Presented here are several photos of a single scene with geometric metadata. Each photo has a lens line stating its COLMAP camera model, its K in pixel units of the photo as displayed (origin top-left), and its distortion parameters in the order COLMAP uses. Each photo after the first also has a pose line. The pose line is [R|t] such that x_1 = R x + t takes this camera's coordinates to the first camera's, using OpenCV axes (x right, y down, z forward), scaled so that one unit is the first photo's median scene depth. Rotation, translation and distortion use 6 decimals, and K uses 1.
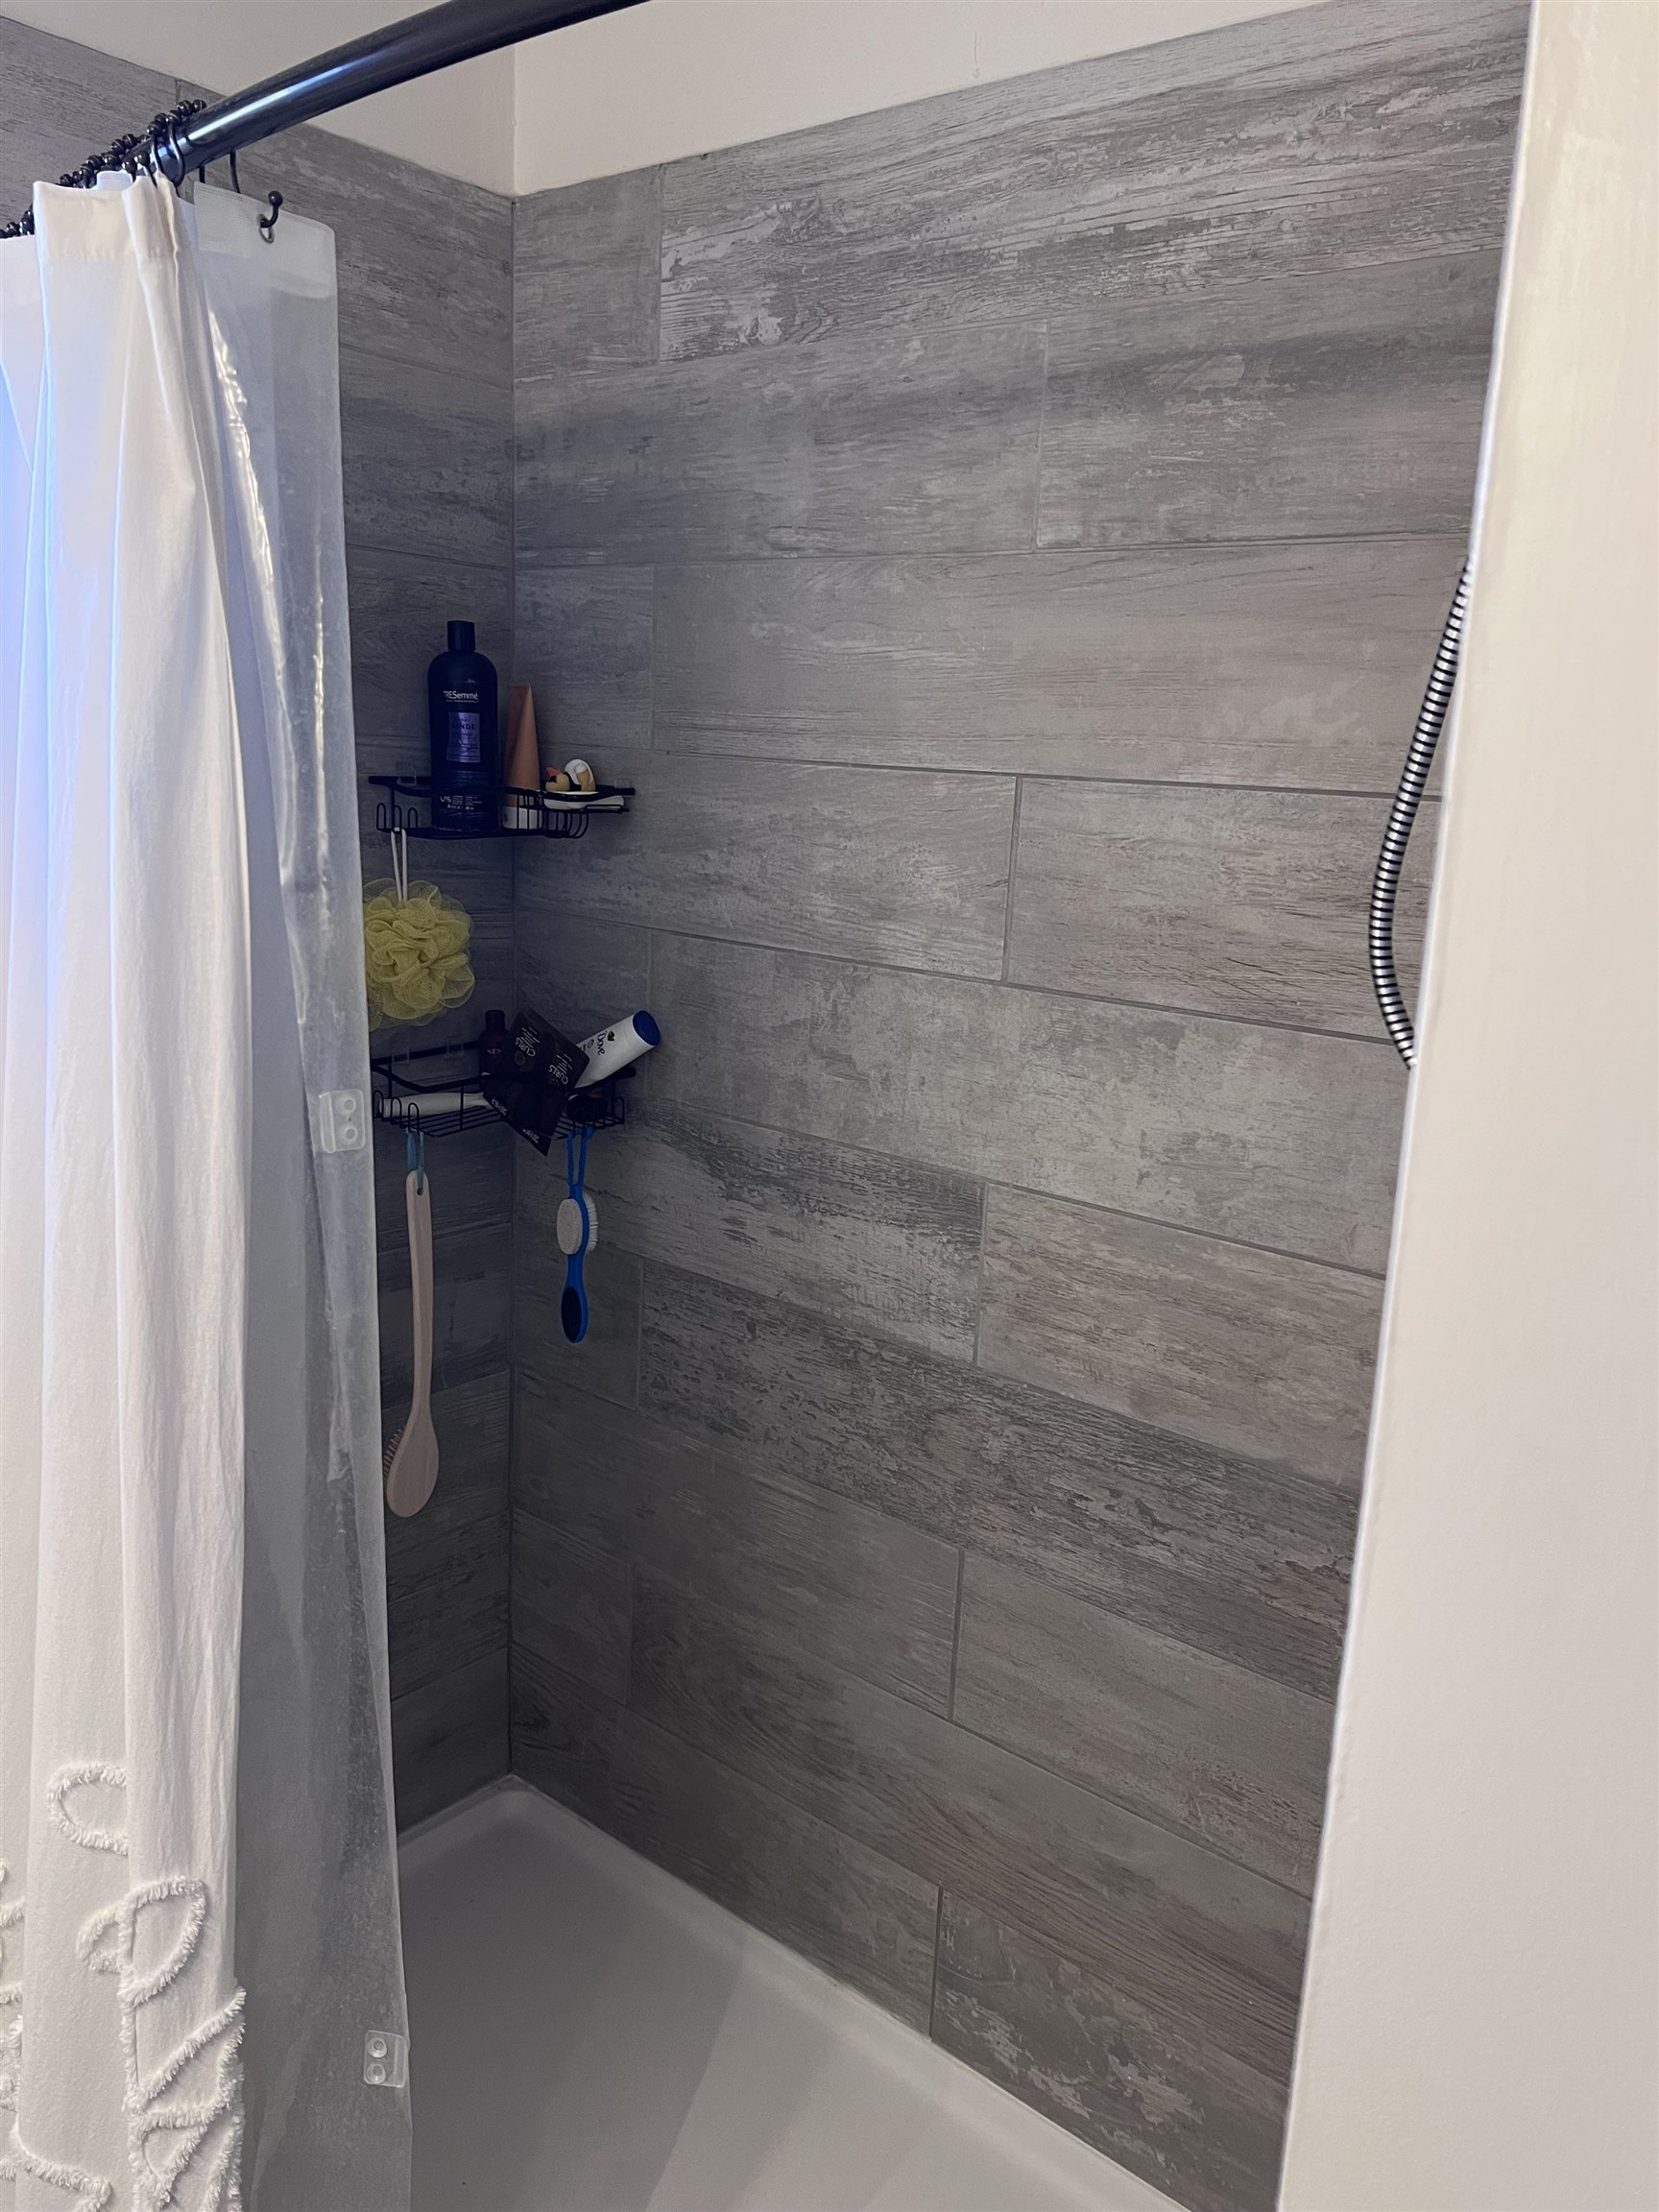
lens RADIAL K [[1666.4, 0, 830.7], [0, 1666.4, 1108.4], [0, 0, 1]] dist [0.053417, -0.061606]
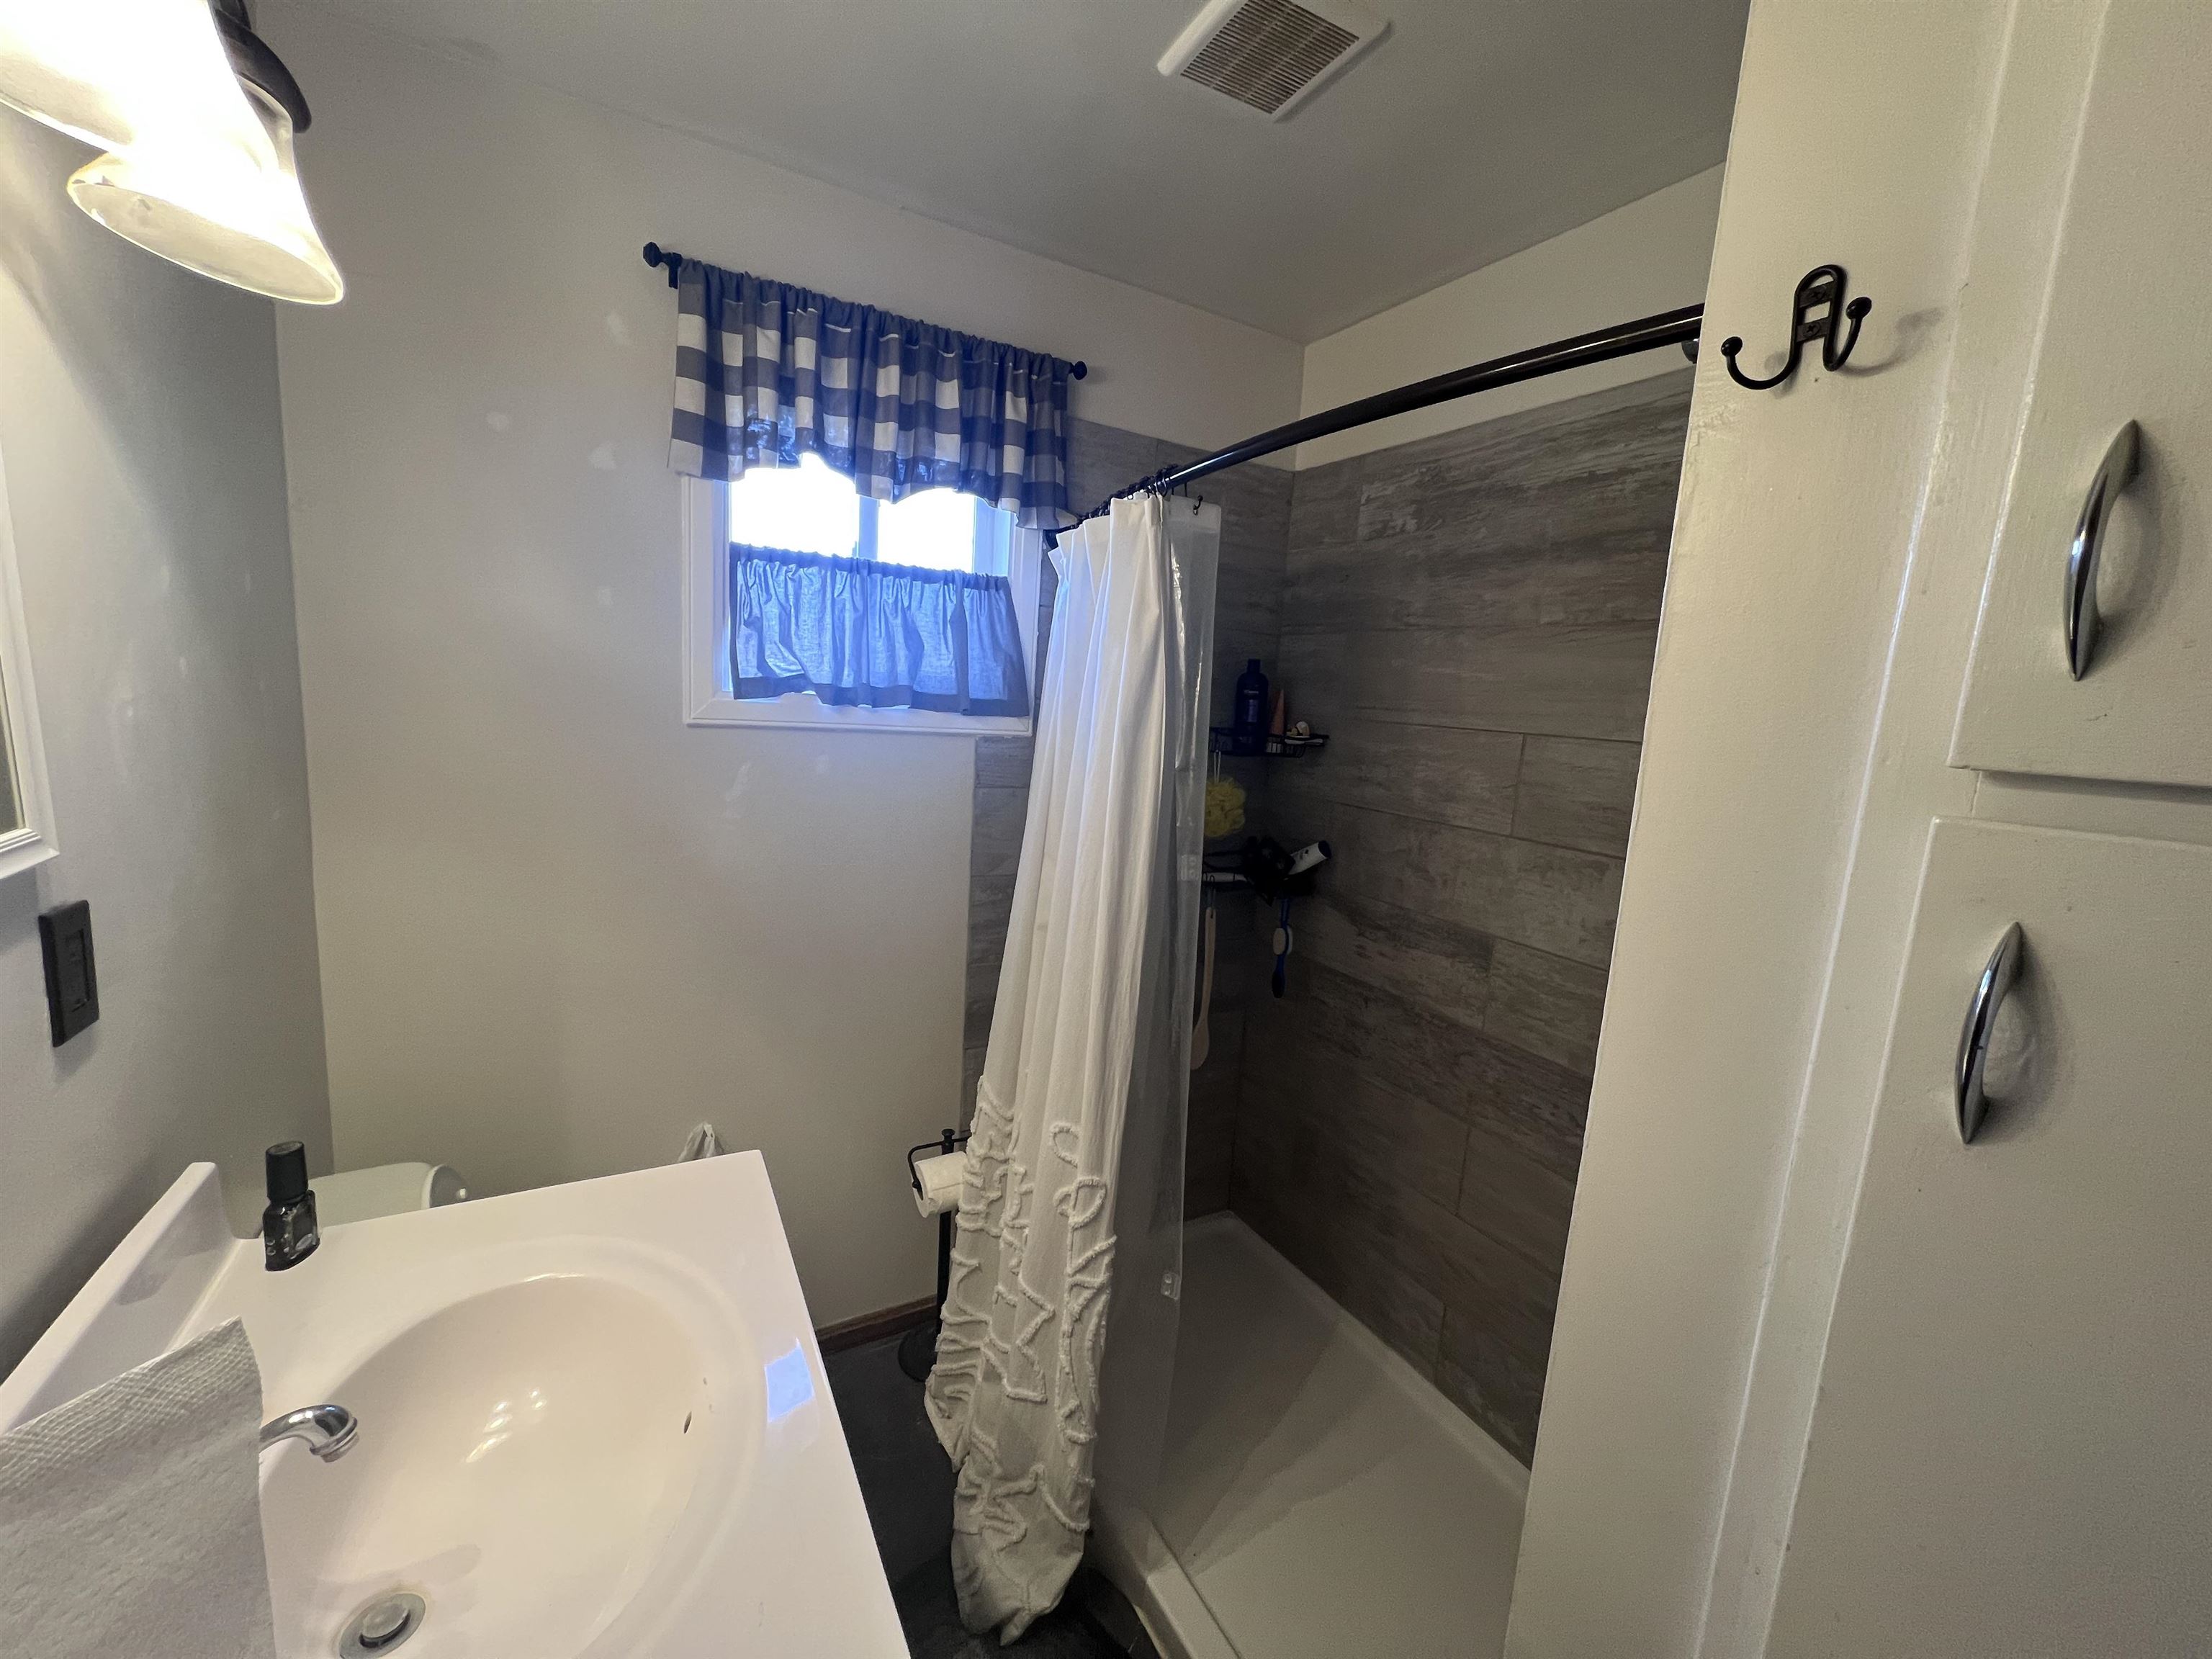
lens RADIAL K [[881.0, 0, 1101.6], [0, 881.0, 838.0], [0, 0, 1]] dist [-0.000447, -0.000134]
pose [[0.933028, 0.069485, -0.353030, 0.019349], [-0.095952, 0.993694, -0.058010, 0.033079], [0.346773, 0.087999, 0.933812, -0.144168]]
